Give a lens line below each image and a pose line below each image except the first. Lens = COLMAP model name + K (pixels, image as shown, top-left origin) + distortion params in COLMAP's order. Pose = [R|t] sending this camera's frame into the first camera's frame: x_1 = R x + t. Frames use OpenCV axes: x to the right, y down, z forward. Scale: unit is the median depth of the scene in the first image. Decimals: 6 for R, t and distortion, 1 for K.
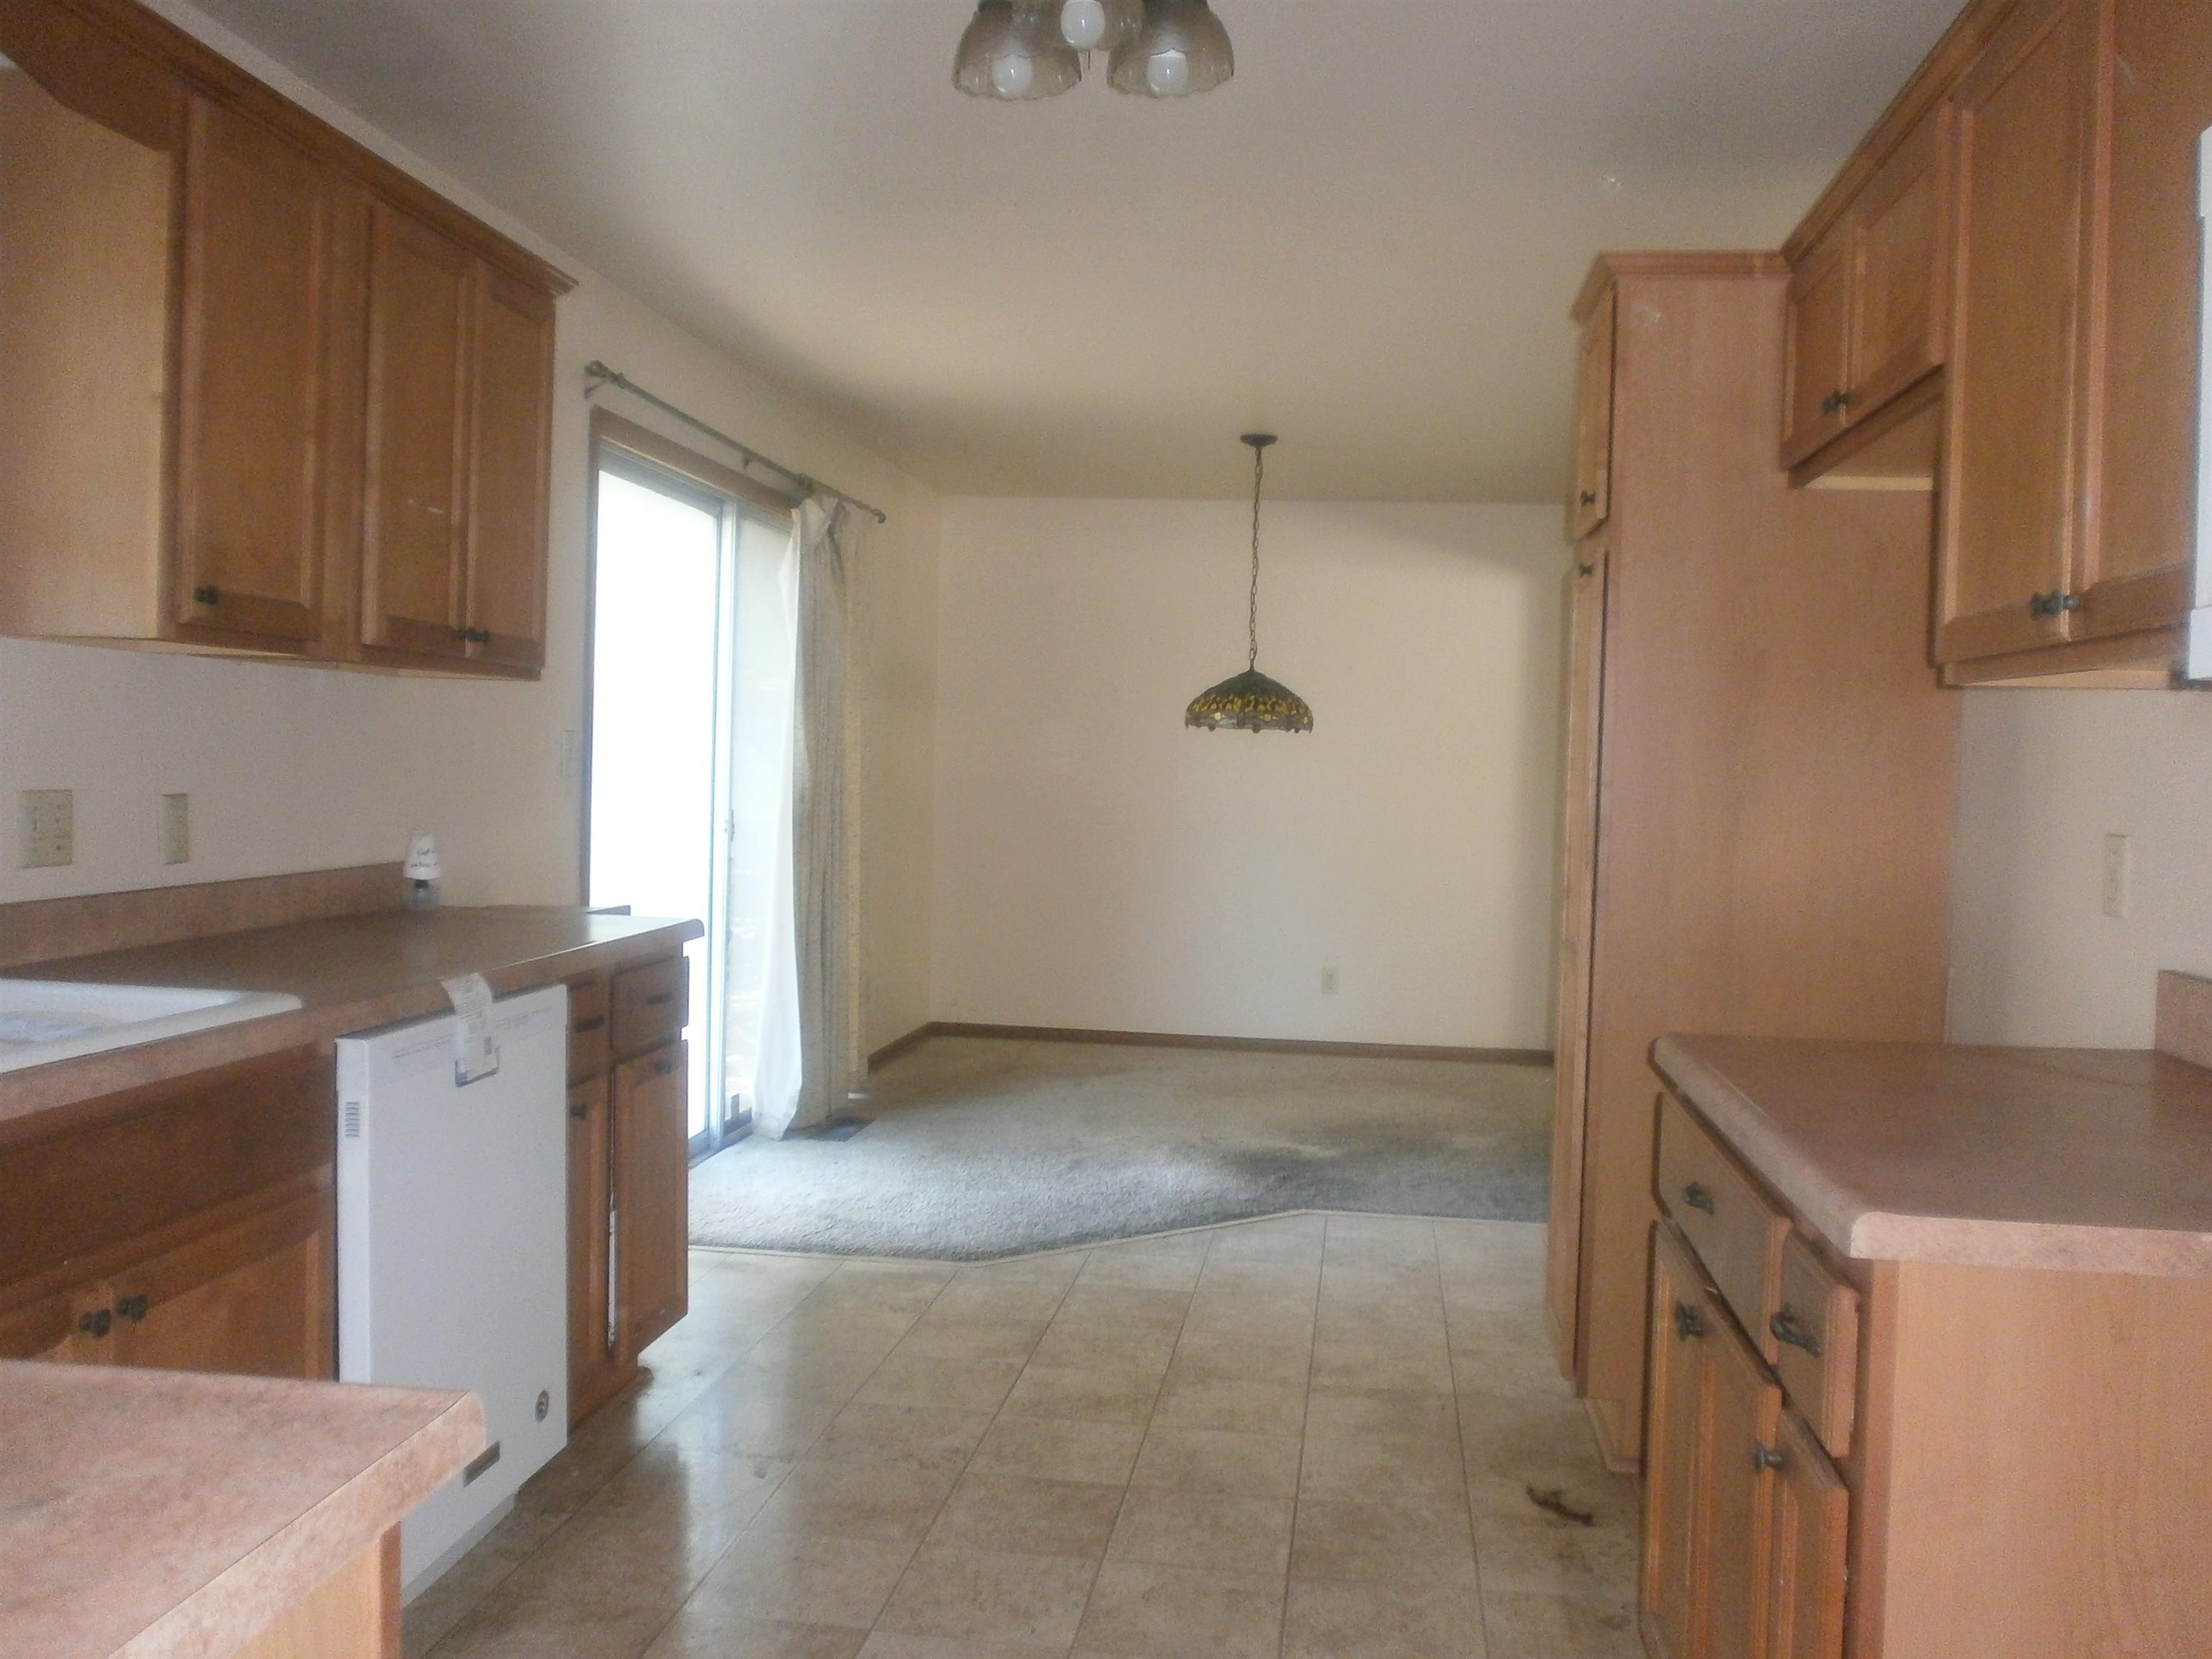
lens RADIAL K [[1773.4, 0, 1106.0], [0, 1773.4, 829.5], [0, 0, 1]] dist [-0.009291, 0.064072]
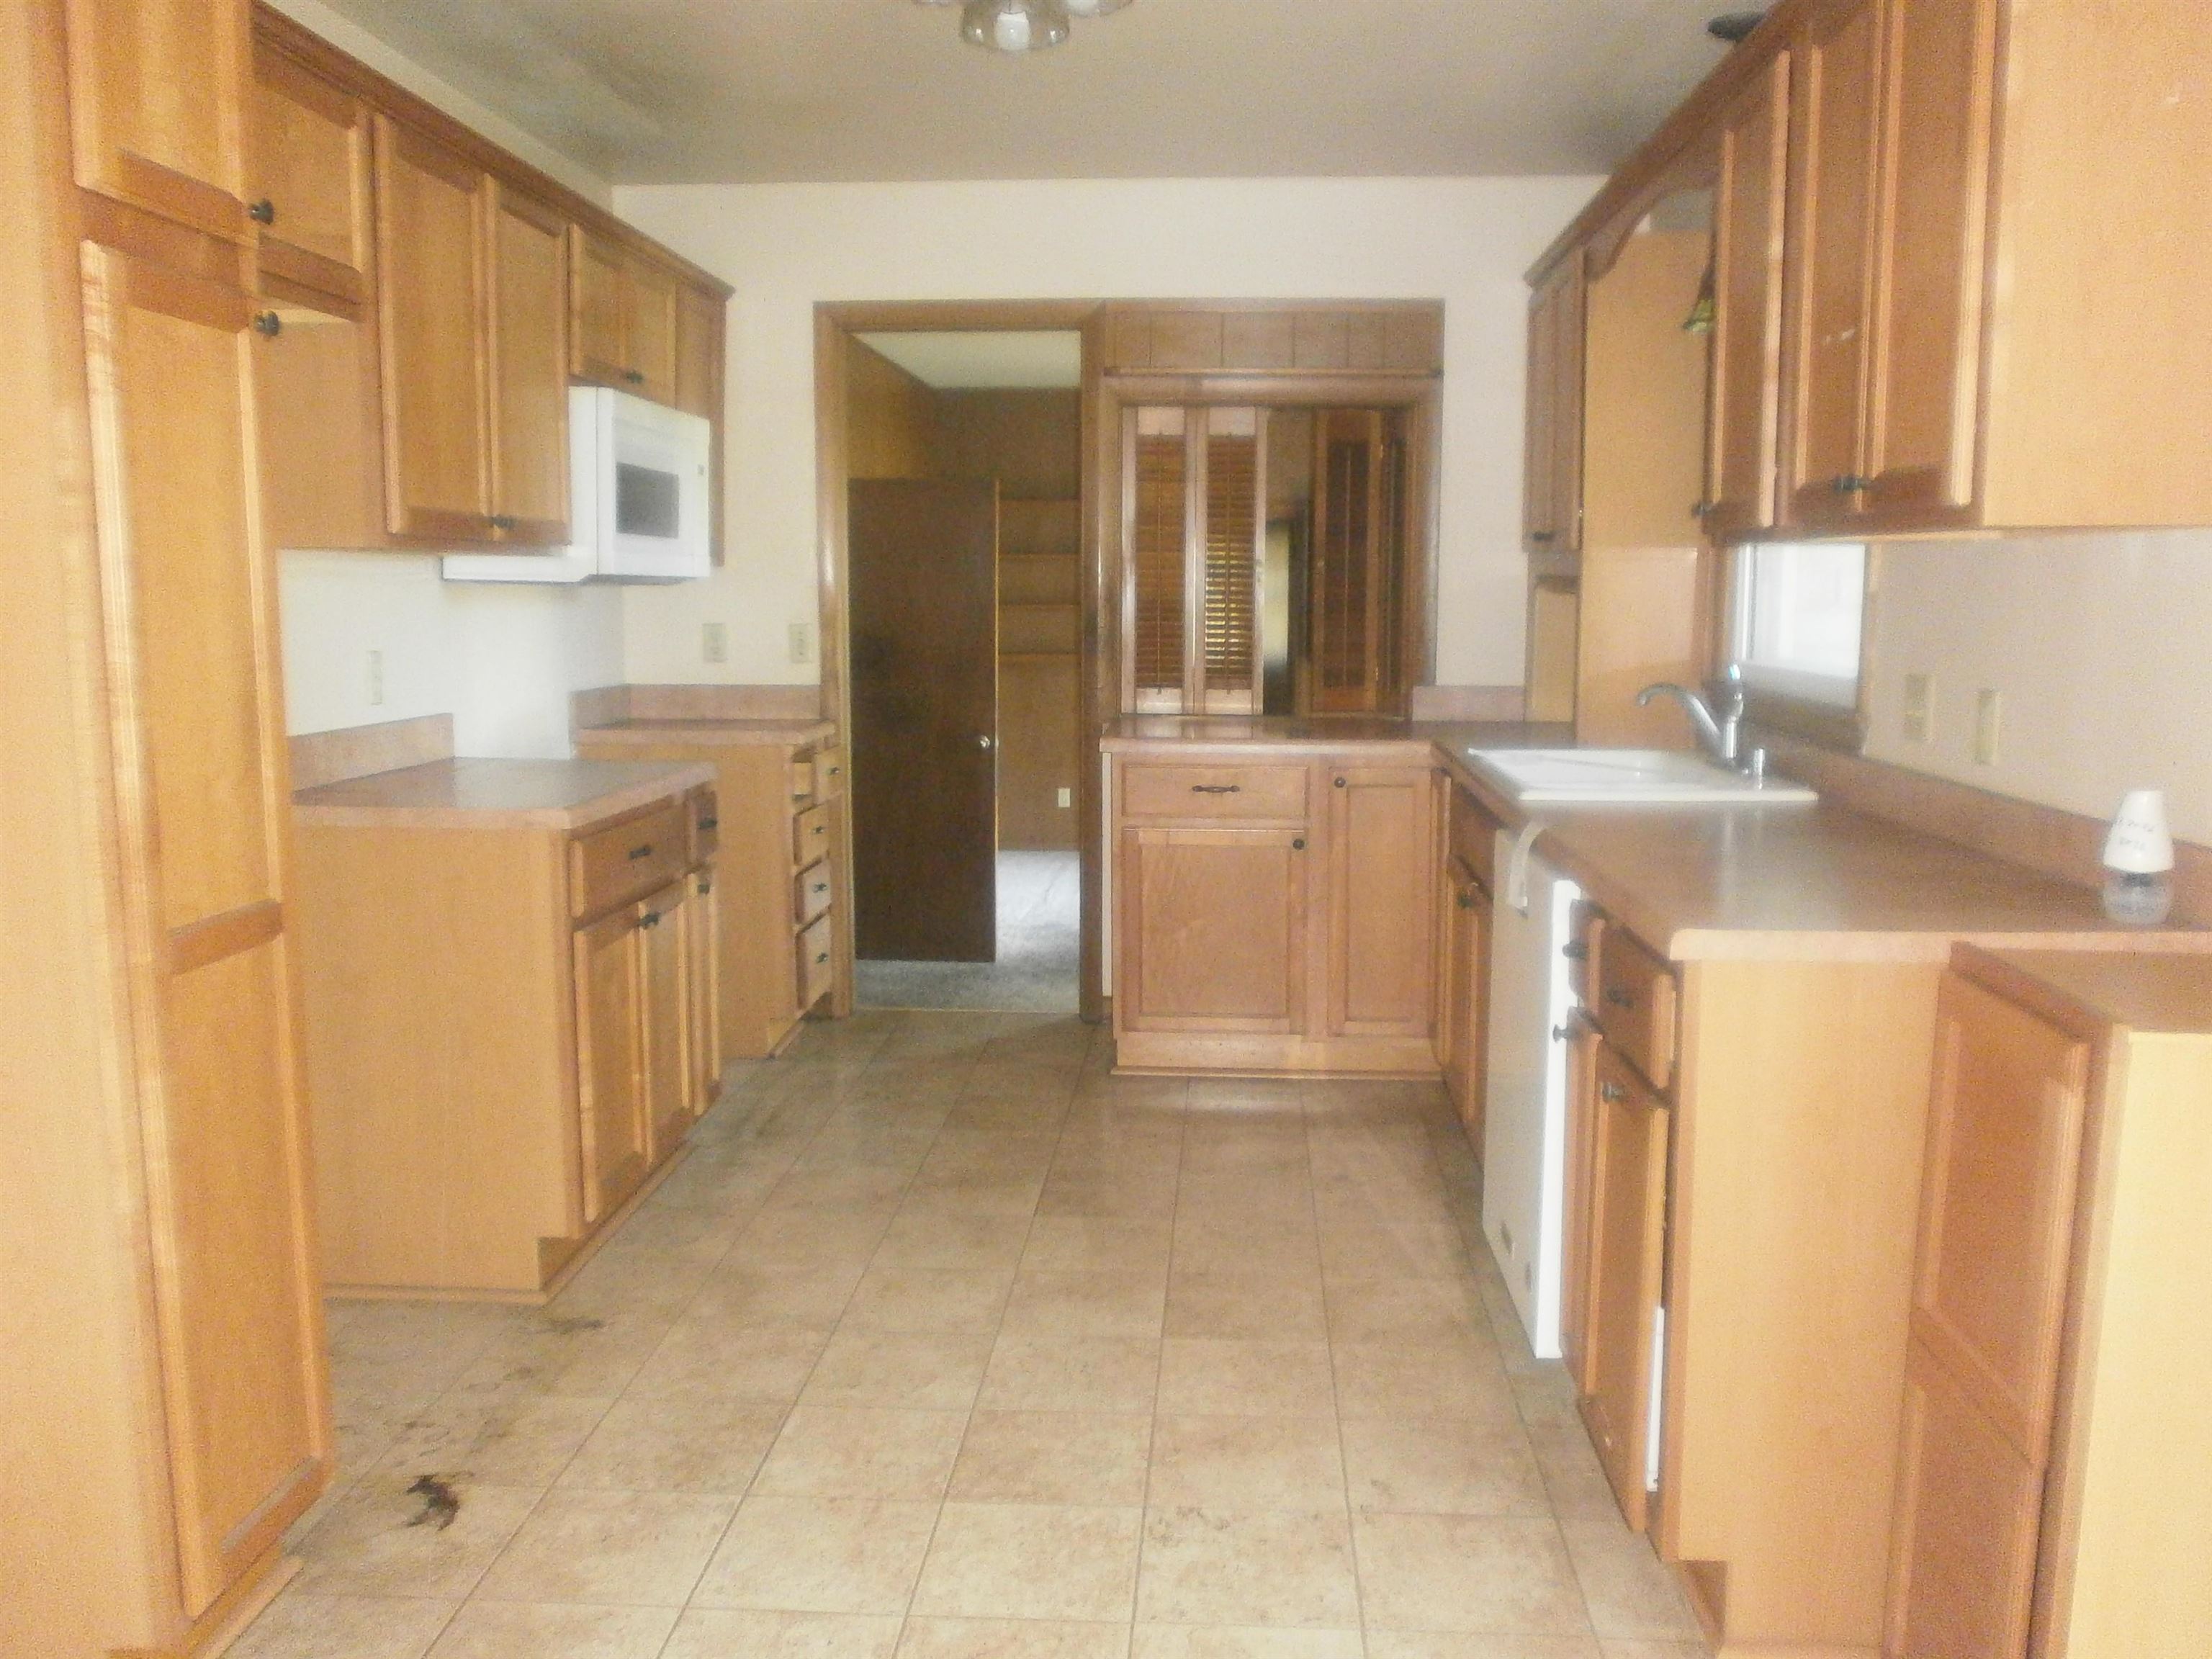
lens RADIAL K [[1773.4, 0, 1106.0], [0, 1773.4, 829.5], [0, 0, 1]] dist [-0.009291, 0.064072]
pose [[-0.996828, -0.005772, -0.079371, 0.004043], [-0.019764, 0.984074, 0.176655, -0.091989], [0.077087, 0.177663, -0.981067, 1.789126]]
